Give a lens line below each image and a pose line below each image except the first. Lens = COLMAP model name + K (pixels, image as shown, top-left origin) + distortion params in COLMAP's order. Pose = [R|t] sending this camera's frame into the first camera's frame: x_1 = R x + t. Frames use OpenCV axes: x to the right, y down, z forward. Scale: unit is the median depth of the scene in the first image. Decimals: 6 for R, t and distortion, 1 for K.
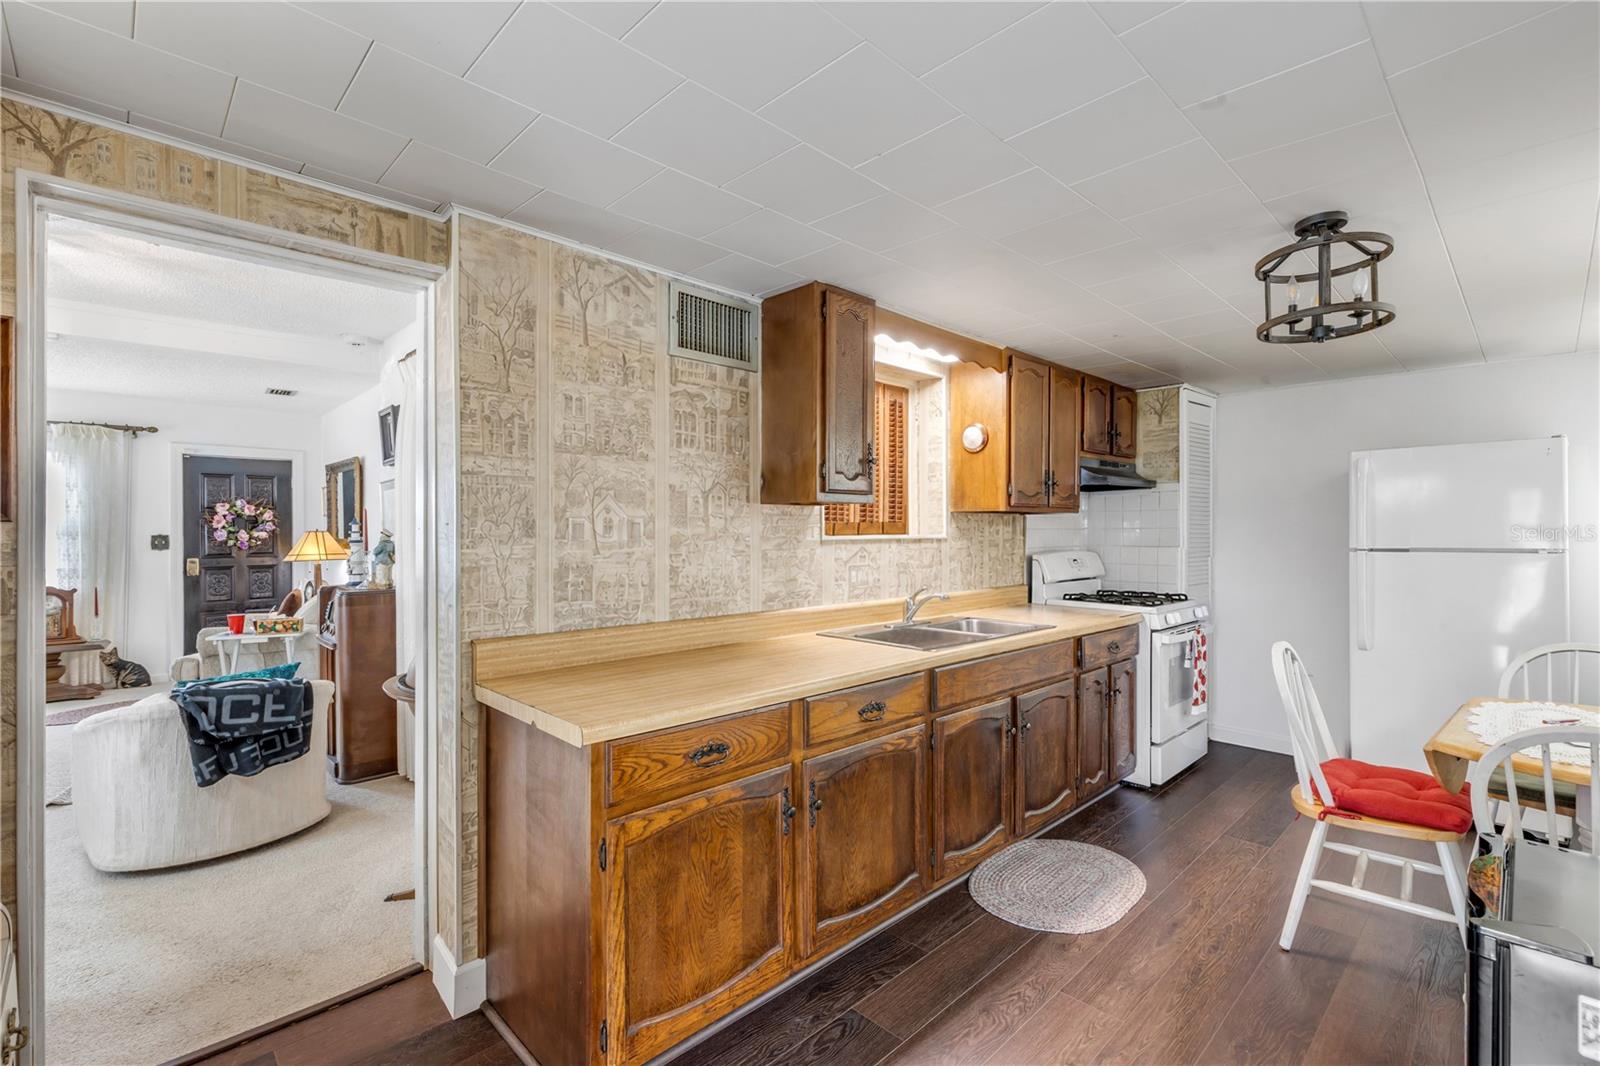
lens RADIAL K [[728.0, 0, 801.6], [0, 728.0, 531.3], [0, 0, 1]] dist [0.004854, -0.001754]
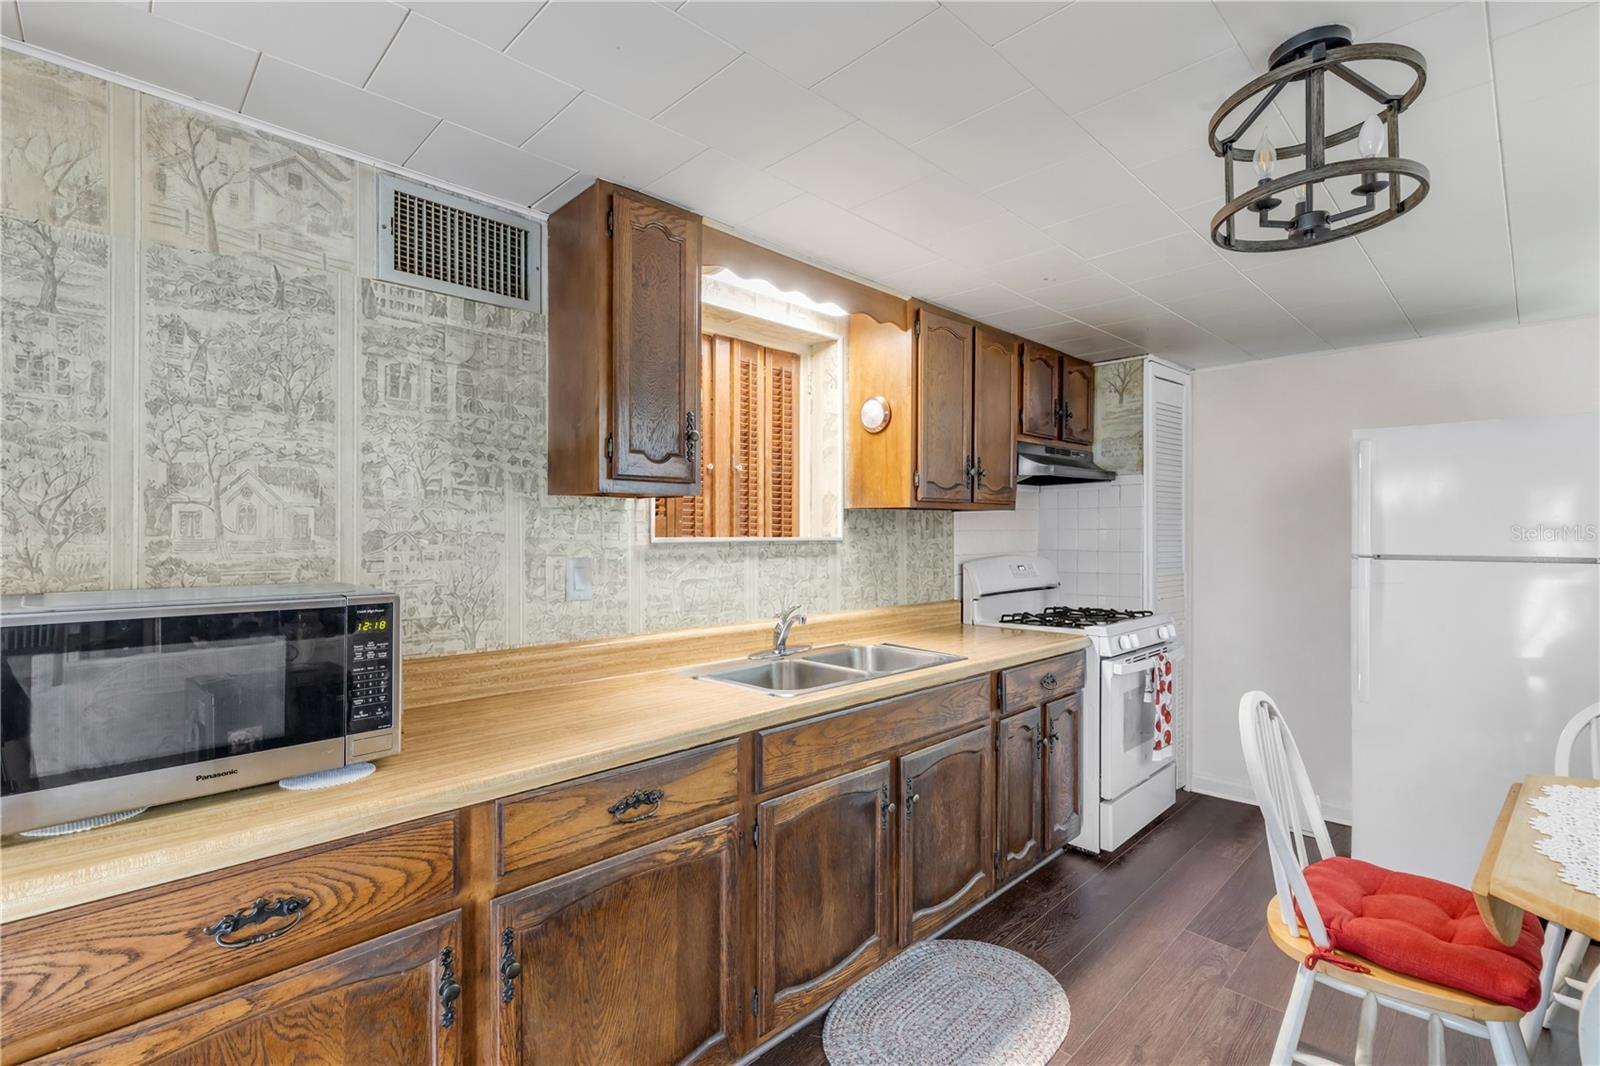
lens RADIAL K [[728.0, 0, 801.6], [0, 728.0, 531.3], [0, 0, 1]] dist [0.004854, -0.001754]
pose [[0.999991, 0.001212, 0.004118, 0.198060], [-0.001217, 0.999998, 0.001314, -0.003723], [-0.004117, -0.001319, 0.999991, 0.271172]]
